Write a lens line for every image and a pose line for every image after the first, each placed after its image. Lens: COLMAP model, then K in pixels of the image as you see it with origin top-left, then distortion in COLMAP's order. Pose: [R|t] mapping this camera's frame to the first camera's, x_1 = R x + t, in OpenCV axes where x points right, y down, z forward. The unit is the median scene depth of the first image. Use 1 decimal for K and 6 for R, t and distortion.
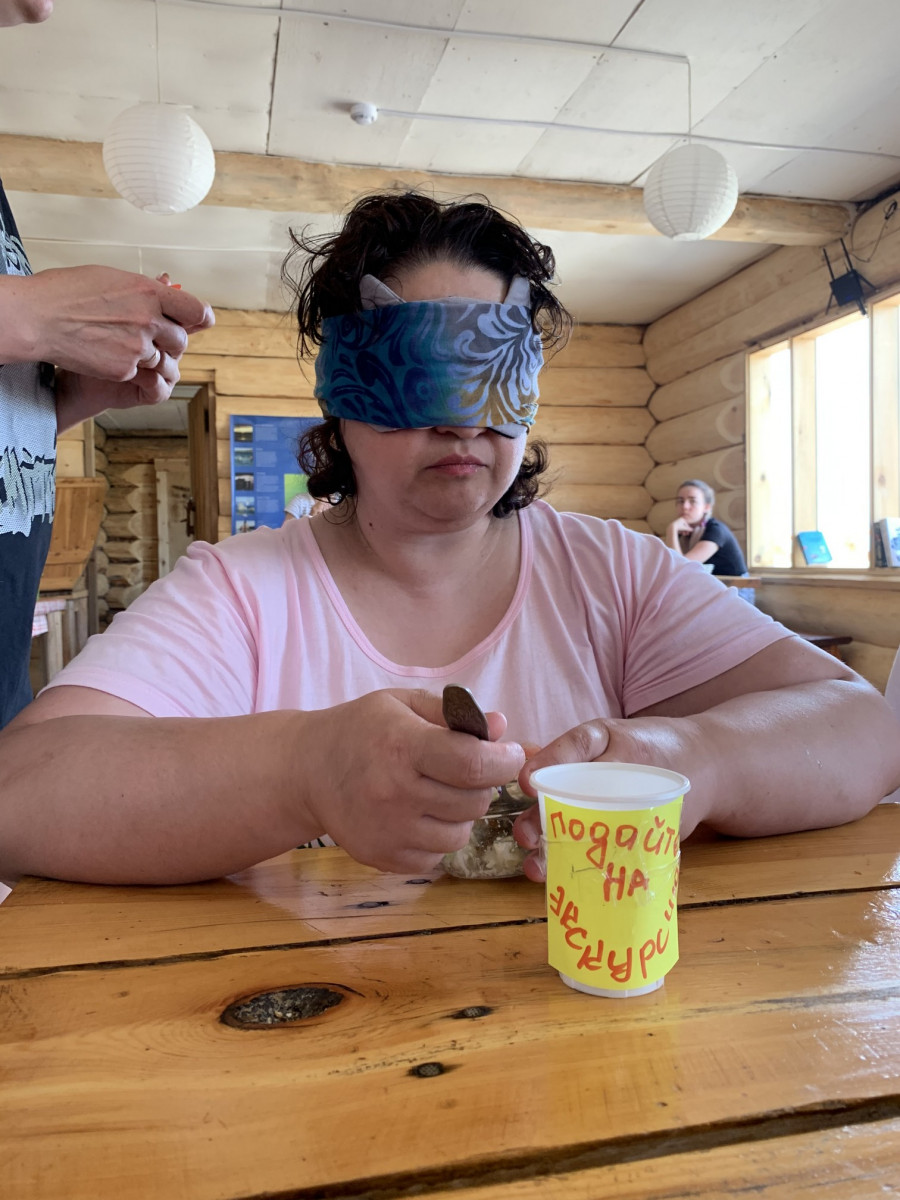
lens RADIAL K [[936.2, 0, 445.4], [0, 936.2, 591.1], [0, 0, 1]] dist [0.006594, 0.013611]
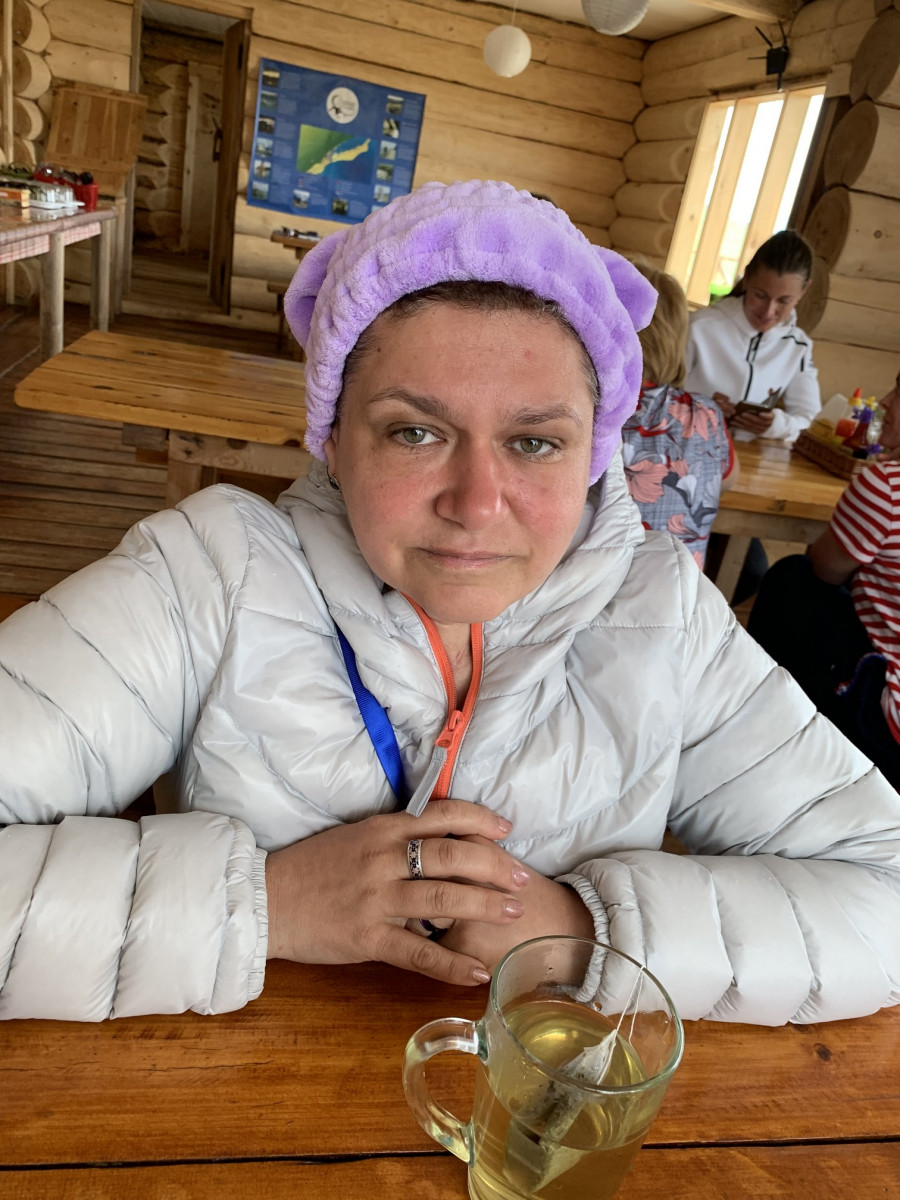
lens RADIAL K [[936.2, 0, 459.4], [0, 936.2, 593.4], [0, 0, 1]] dist [0.006594, 0.013611]
pose [[0.979947, 0.193004, 0.049536, 0.064587], [-0.198139, 0.917508, 0.344849, -0.027681], [0.021108, -0.347749, 0.937350, -0.250185]]
